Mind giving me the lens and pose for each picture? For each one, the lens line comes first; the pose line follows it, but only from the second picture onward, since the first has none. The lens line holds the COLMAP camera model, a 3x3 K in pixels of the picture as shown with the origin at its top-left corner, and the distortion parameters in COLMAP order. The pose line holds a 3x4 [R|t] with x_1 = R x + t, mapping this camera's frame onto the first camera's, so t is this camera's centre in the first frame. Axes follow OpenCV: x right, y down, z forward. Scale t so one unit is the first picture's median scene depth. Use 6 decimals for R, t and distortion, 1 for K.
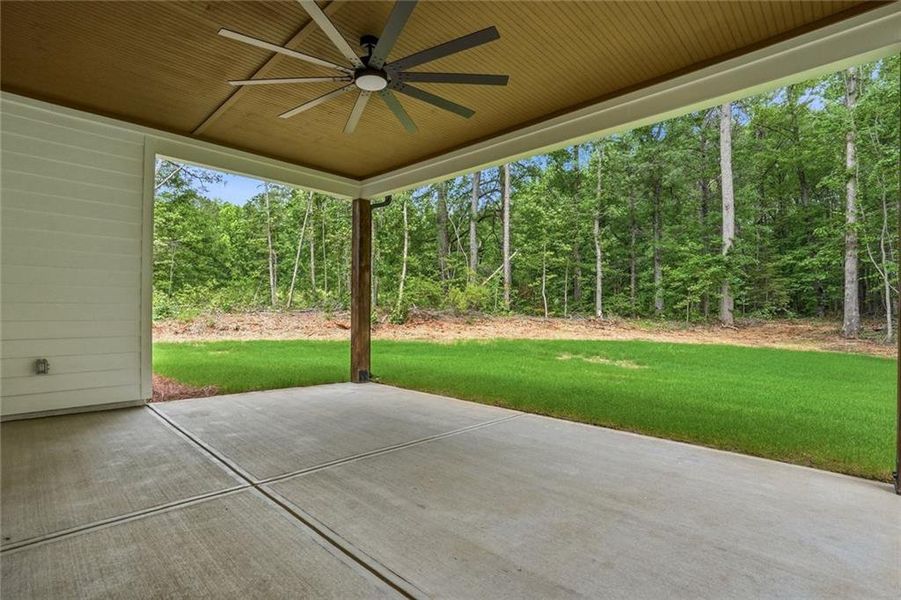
lens RADIAL K [[430.7, 0, 449.8], [0, 430.7, 316.3], [0, 0, 1]] dist [-0.031634, -0.000218]
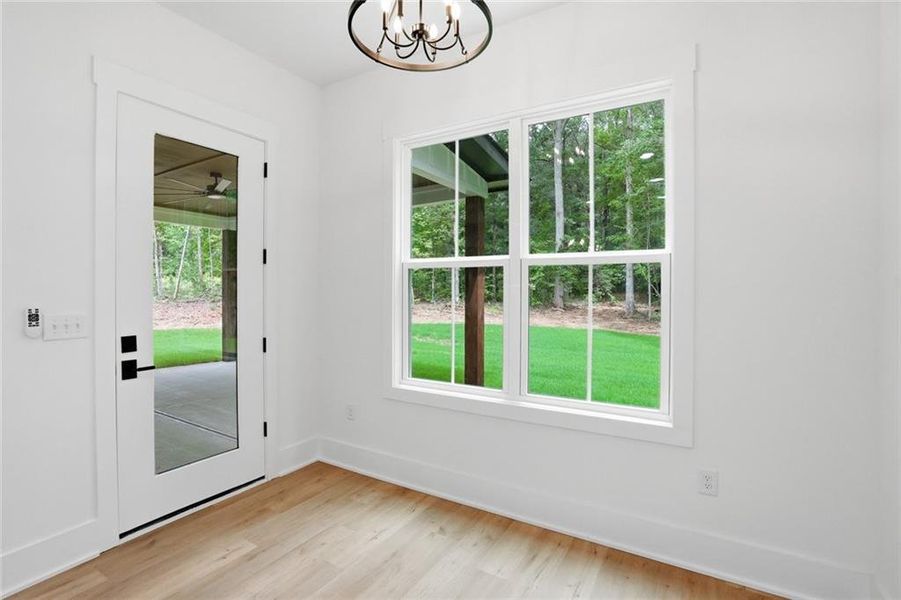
lens RADIAL K [[430.2, 0, 450.5], [0, 430.2, 300.0], [0, 0, 1]] dist [-0.003258, -0.000145]
pose [[0.978897, -0.007549, 0.204214, 0.211597], [0.004662, 0.999882, 0.014618, -0.064184], [-0.204301, -0.013357, 0.978817, -0.520824]]
